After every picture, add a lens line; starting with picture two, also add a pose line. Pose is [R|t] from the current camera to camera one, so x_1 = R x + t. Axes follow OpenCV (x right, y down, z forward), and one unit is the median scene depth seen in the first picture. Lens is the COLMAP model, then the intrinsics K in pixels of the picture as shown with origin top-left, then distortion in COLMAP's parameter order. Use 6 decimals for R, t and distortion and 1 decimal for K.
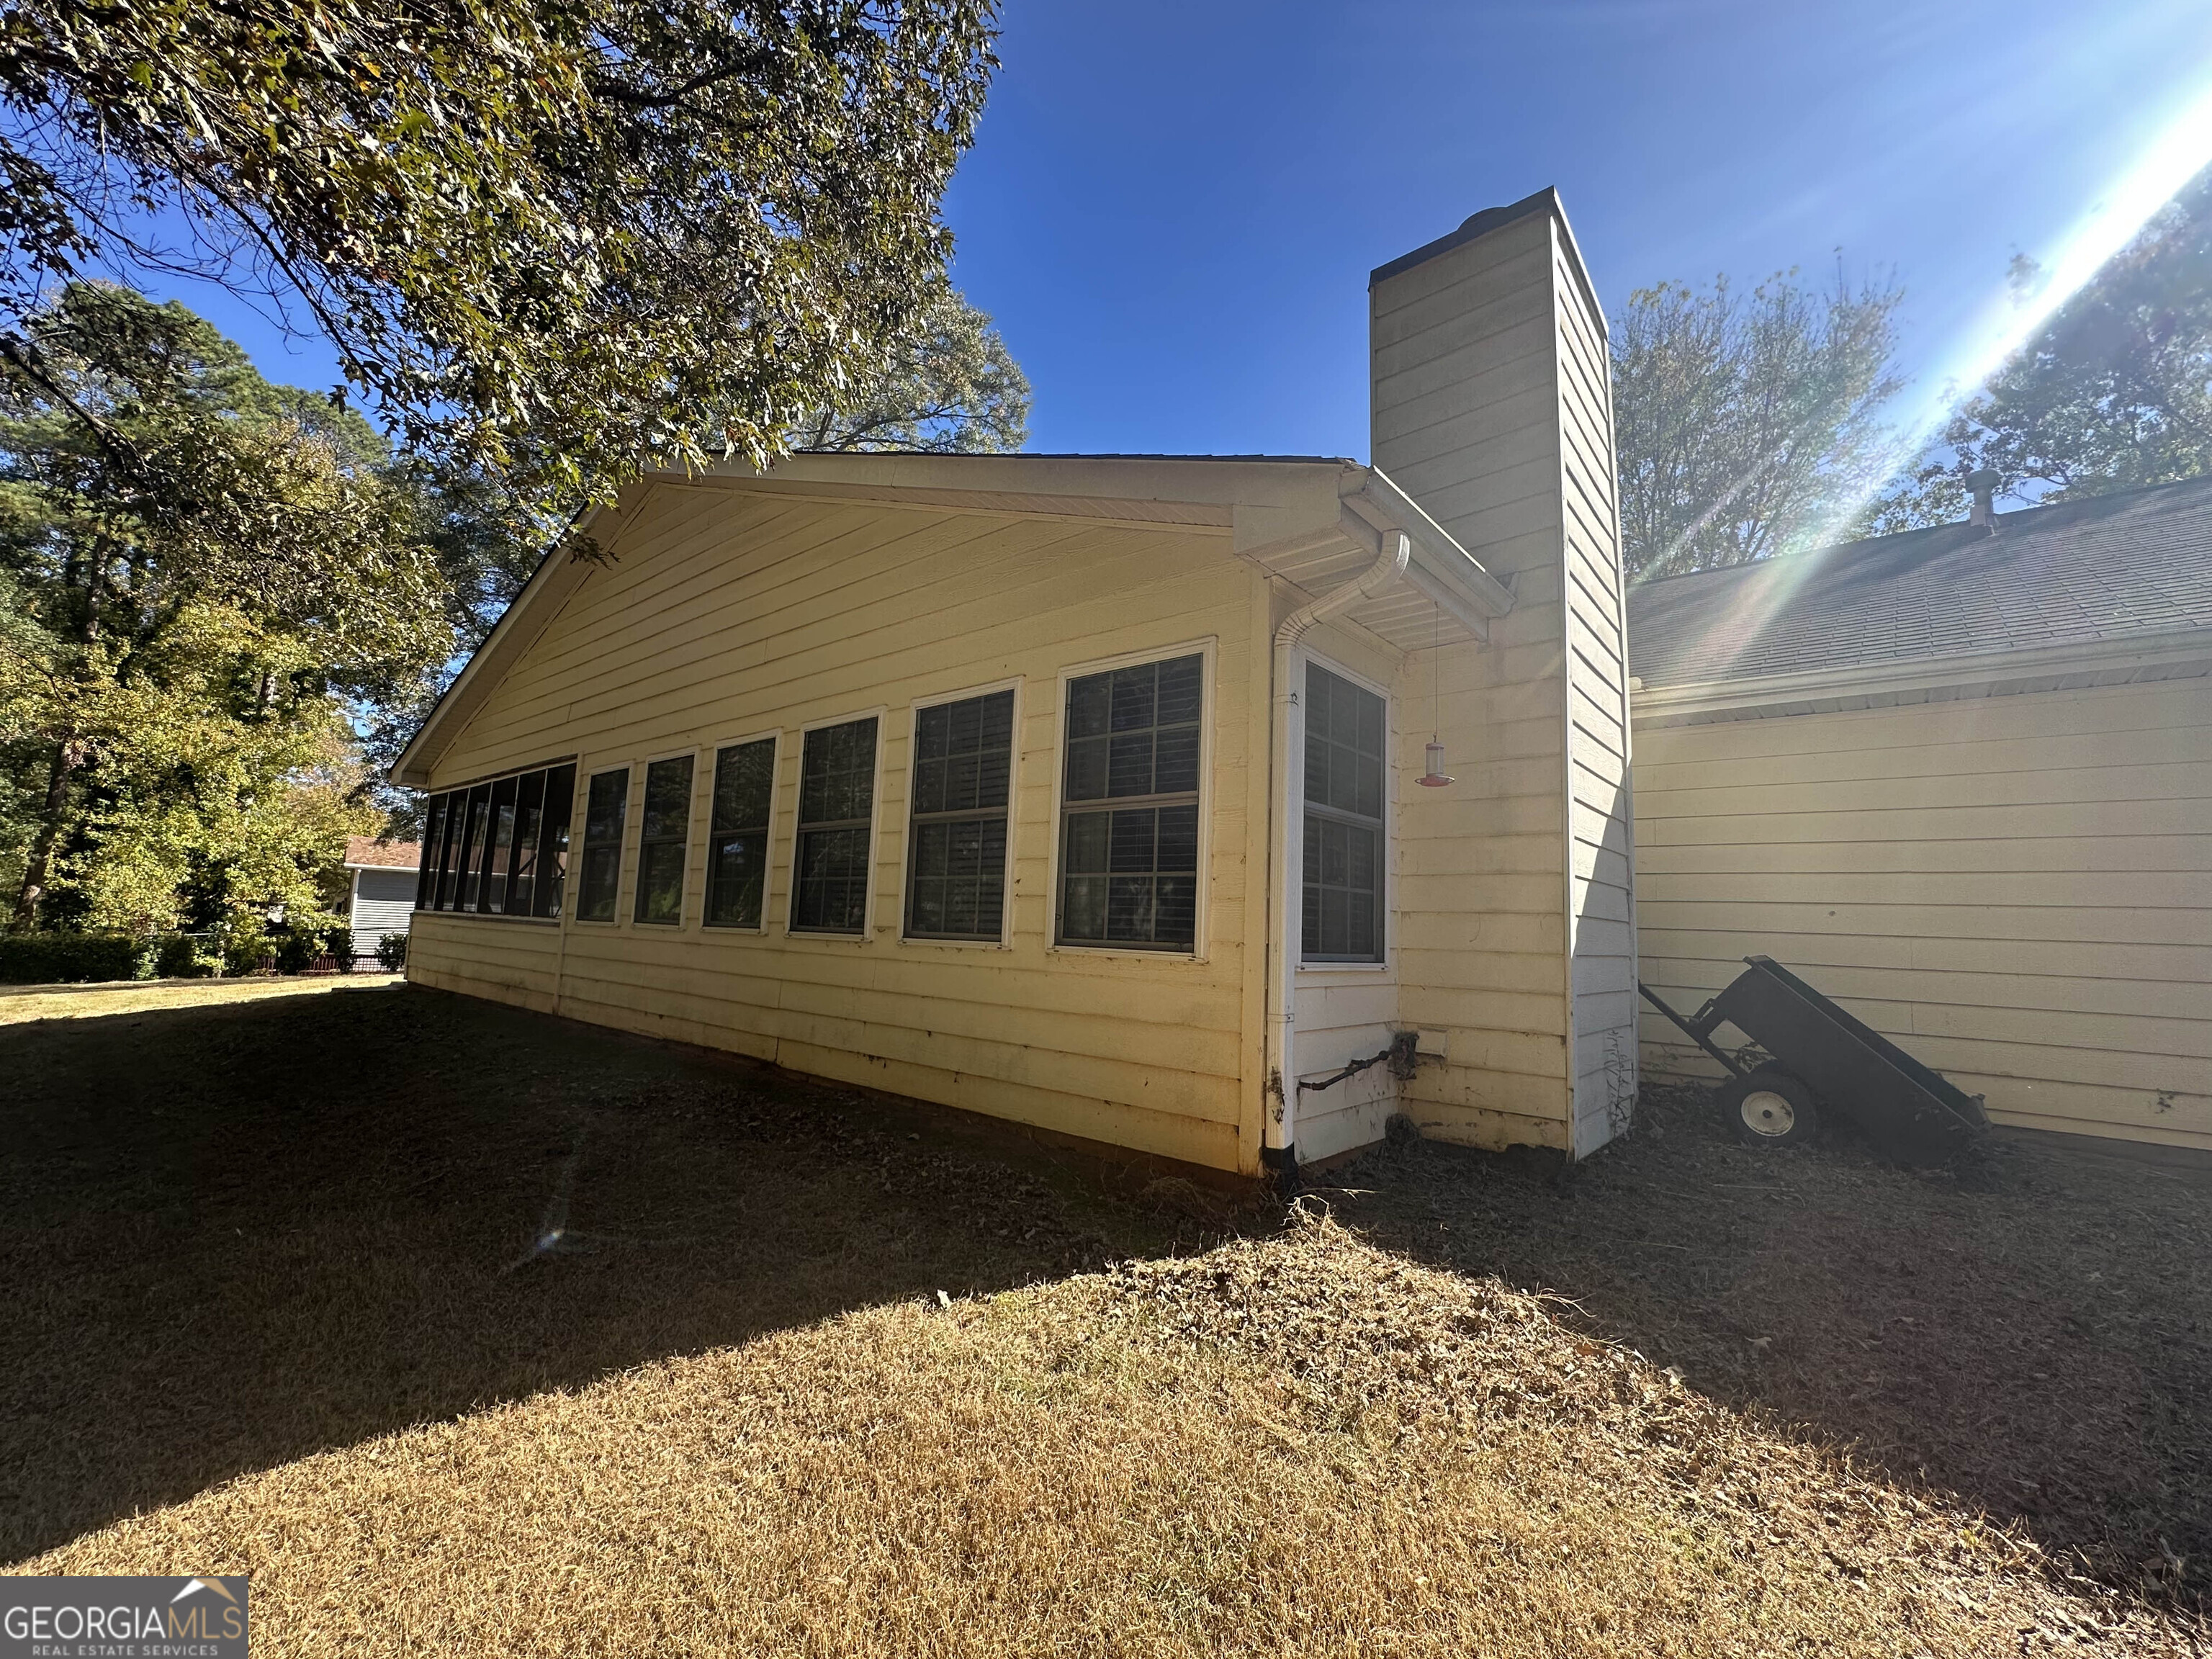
lens RADIAL K [[904.7, 0, 1106.1], [0, 904.7, 826.1], [0, 0, 1]] dist [0.000847, 0.000008]
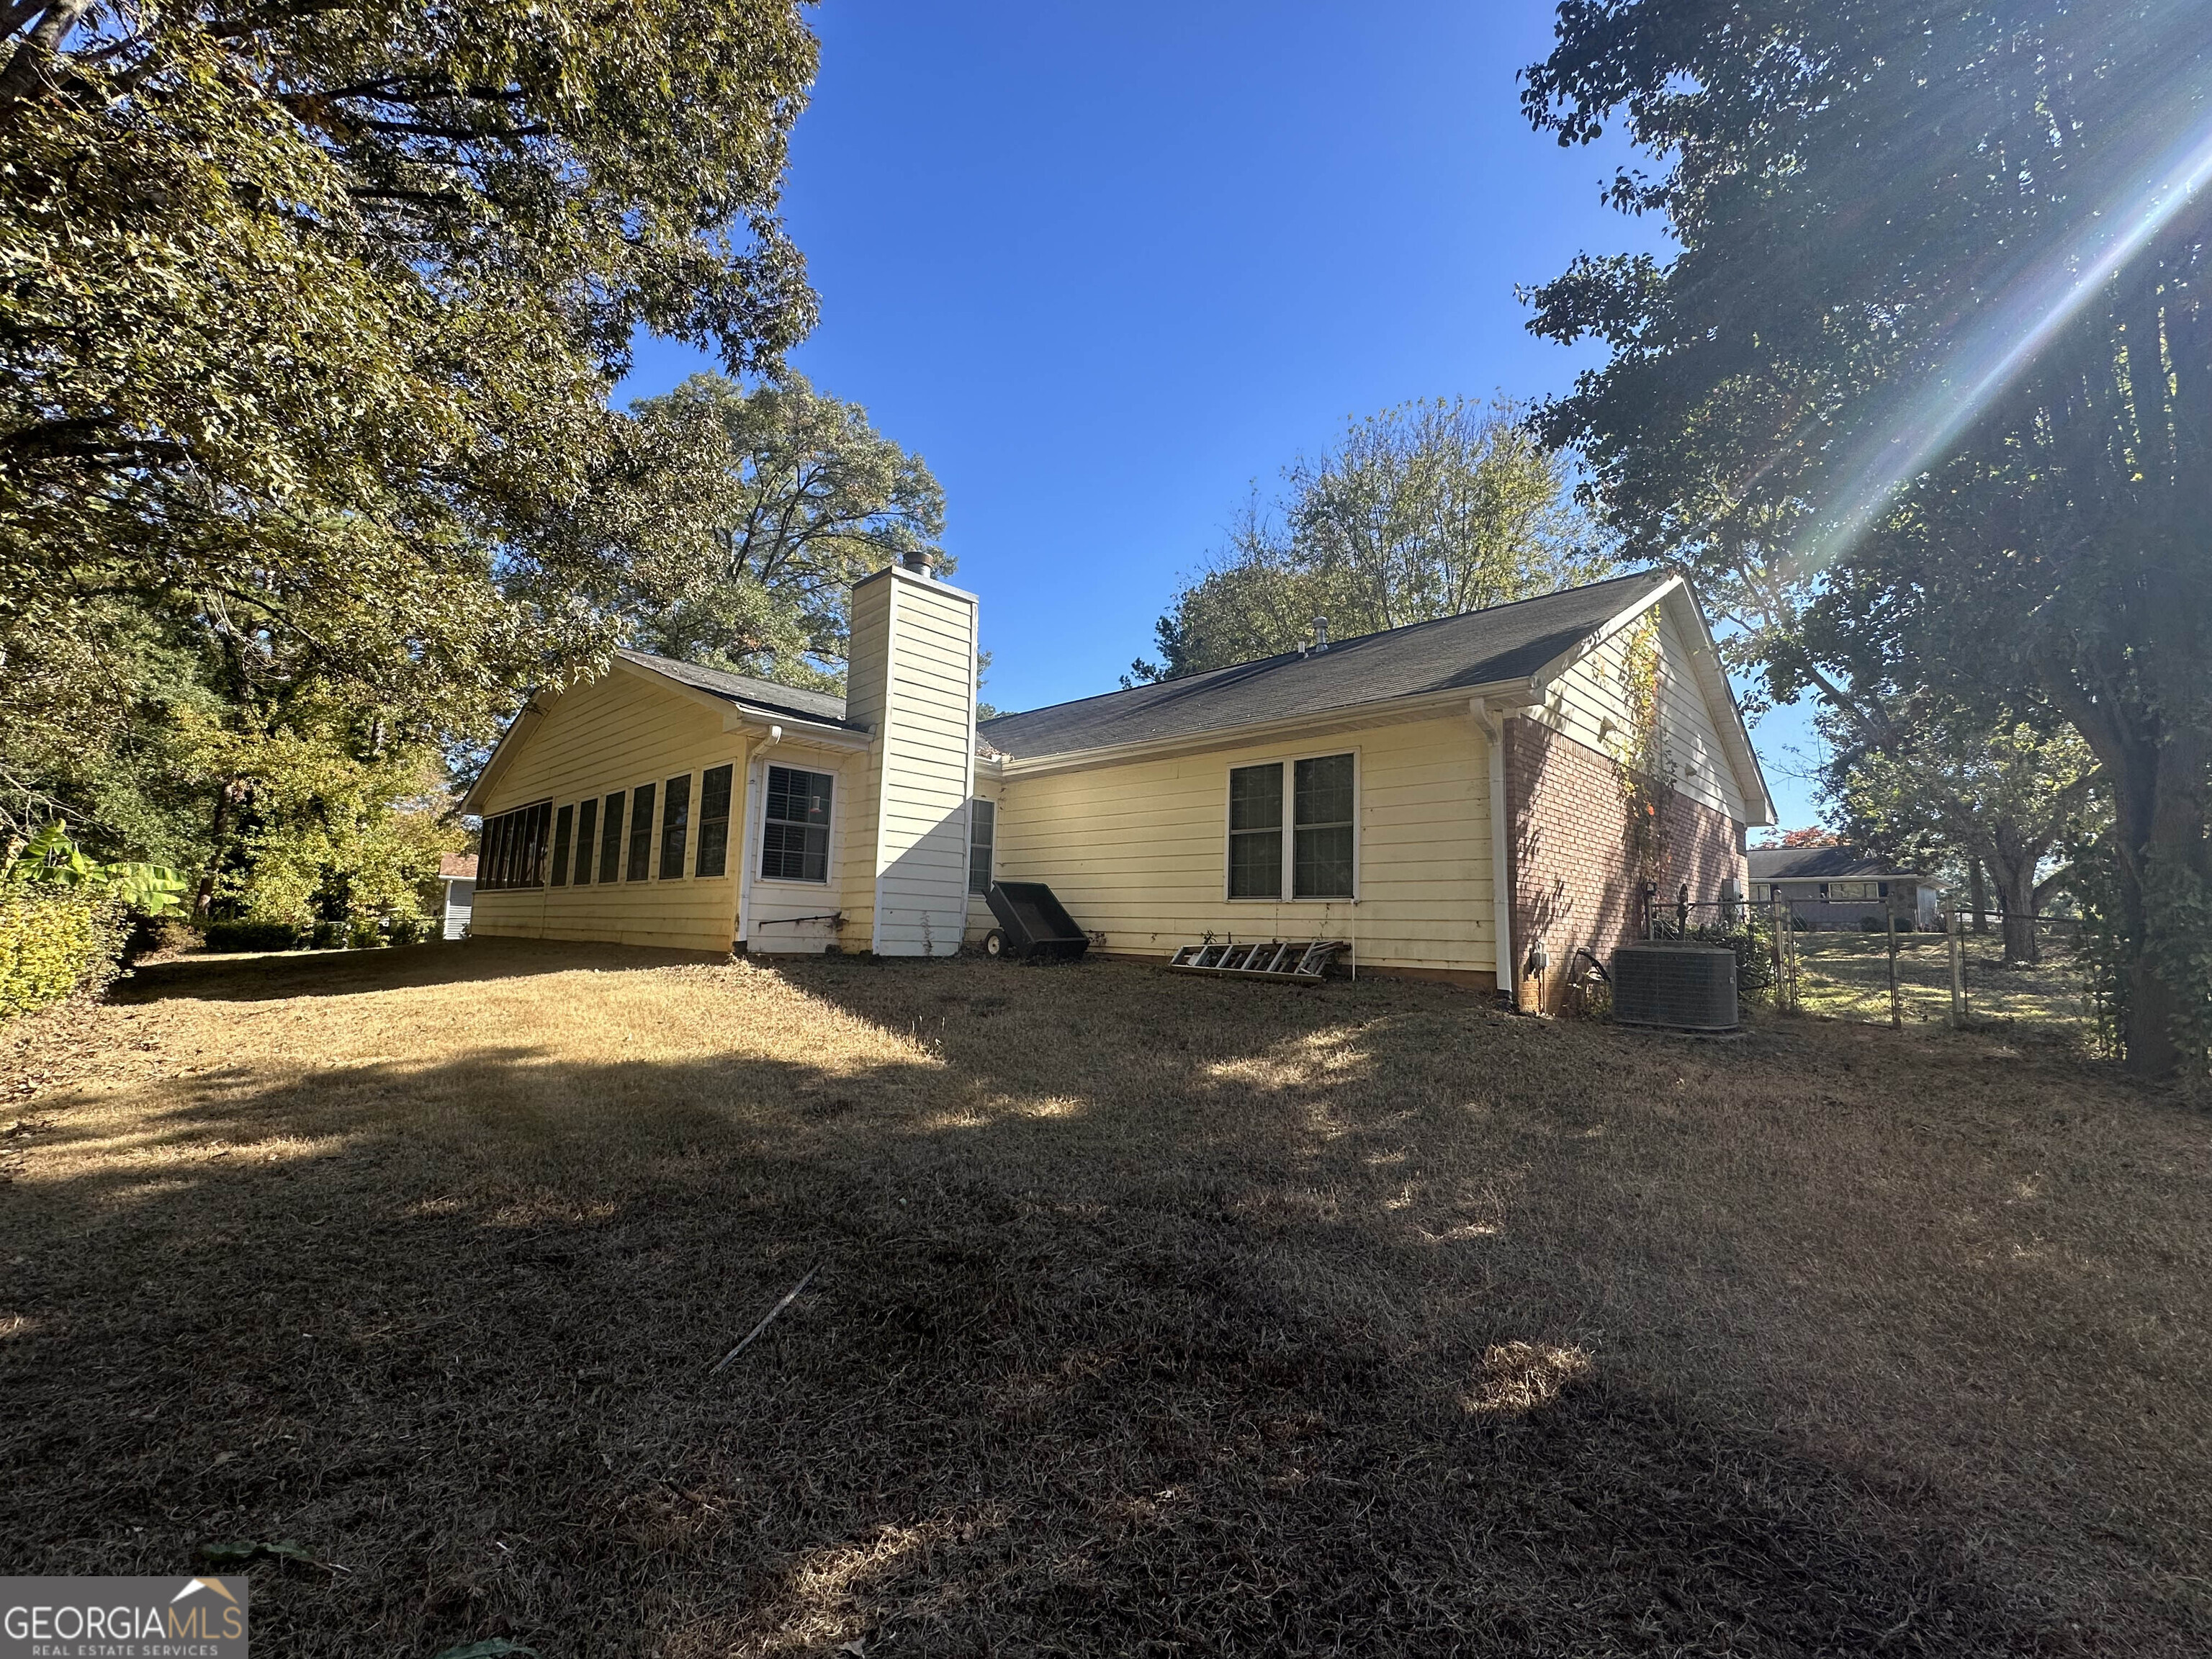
lens RADIAL K [[904.7, 0, 1107.4], [0, 904.7, 825.4], [0, 0, 1]] dist [0.000847, 0.000008]
pose [[0.997649, -0.018357, -0.066020, 0.162389], [0.017711, 0.999790, -0.010350, 0.003978], [0.066196, 0.009156, 0.997765, -0.183844]]
